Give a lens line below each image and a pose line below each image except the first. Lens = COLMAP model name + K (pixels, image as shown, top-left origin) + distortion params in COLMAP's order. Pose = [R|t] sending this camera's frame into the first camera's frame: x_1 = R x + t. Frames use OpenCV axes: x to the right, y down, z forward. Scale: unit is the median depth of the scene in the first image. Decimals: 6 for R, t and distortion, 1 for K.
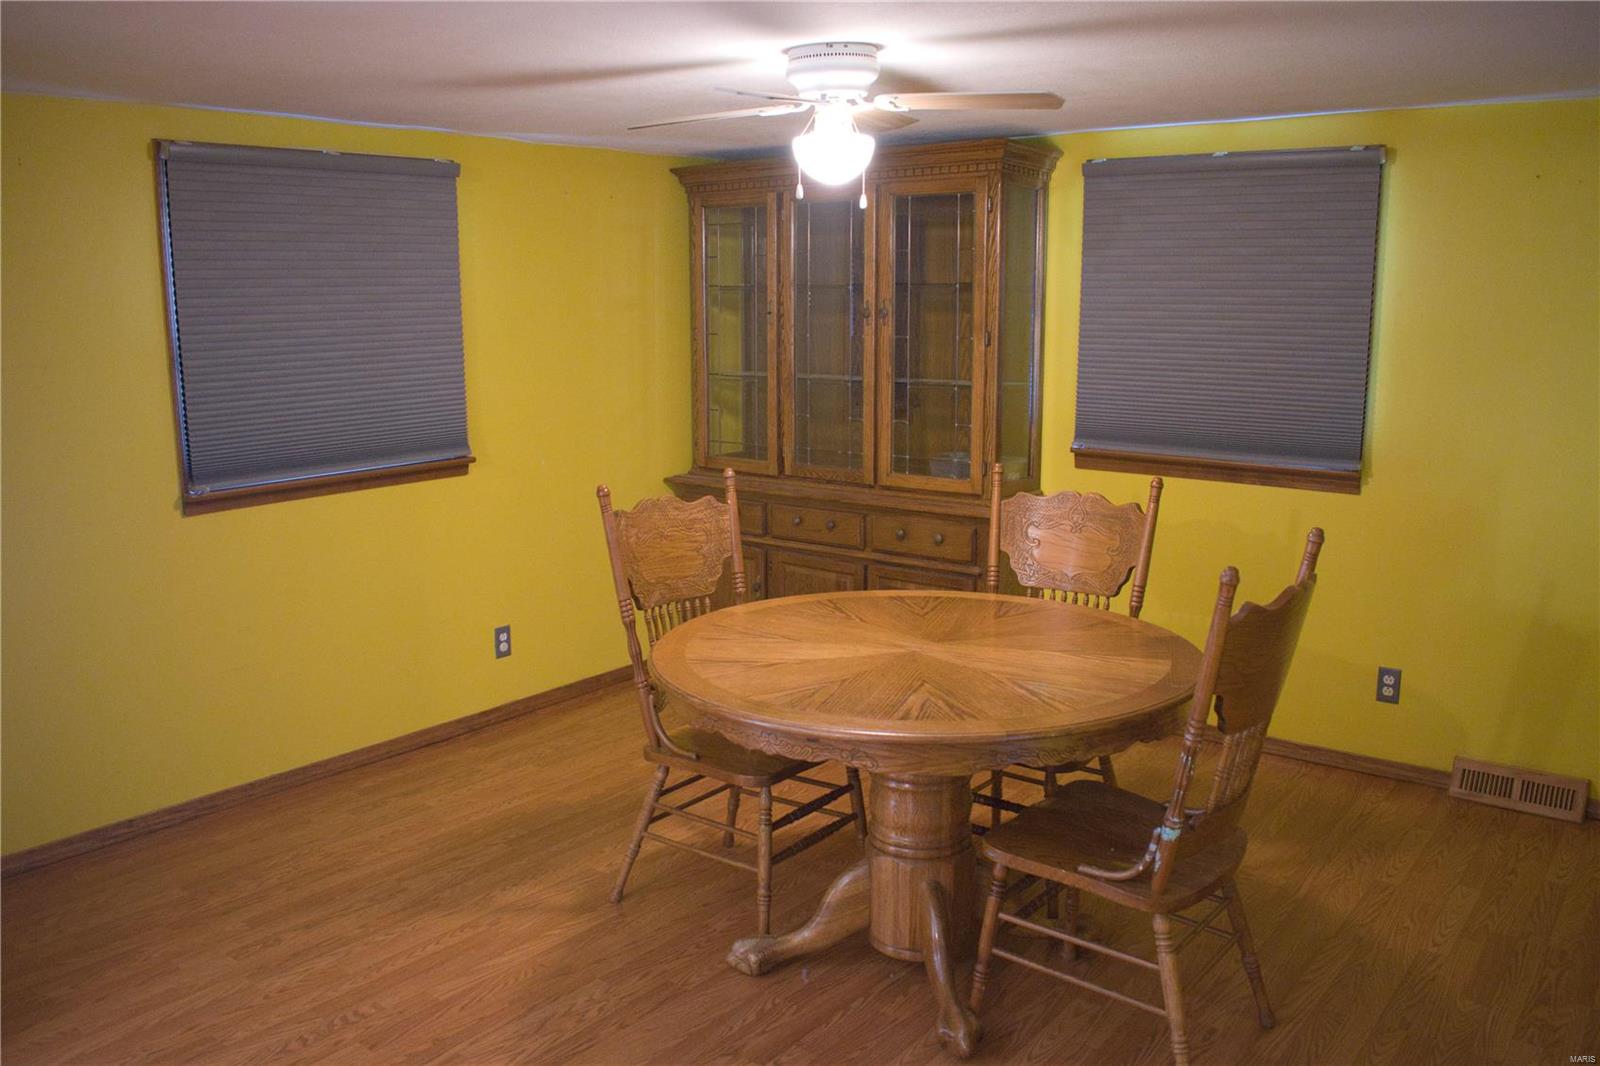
lens RADIAL K [[1252.9, 0, 800.6], [0, 1252.9, 543.8], [0, 0, 1]] dist [-0.101117, 0.020932]
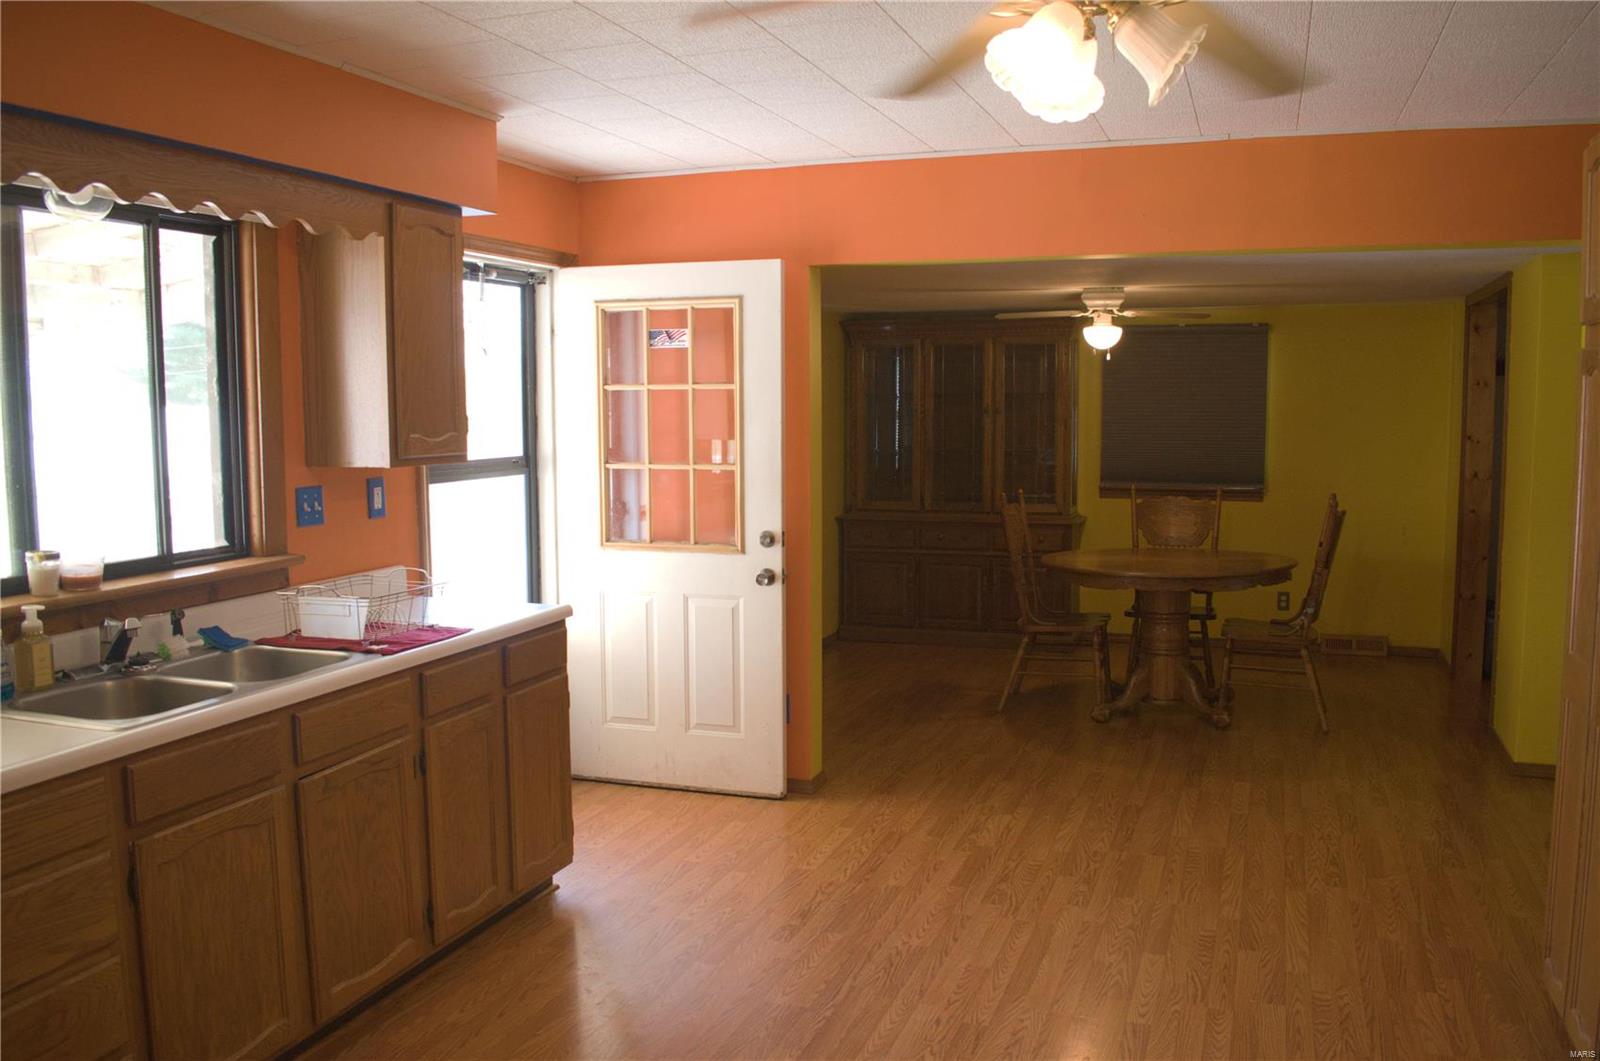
lens RADIAL K [[1252.9, 0, 833.8], [0, 1252.9, 523.3], [0, 0, 1]] dist [-0.101117, 0.020932]
pose [[0.947570, -0.033097, 0.317830, -0.796504], [0.064177, 0.994067, -0.087819, 0.121247], [-0.313038, 0.103612, 0.944072, -0.612598]]
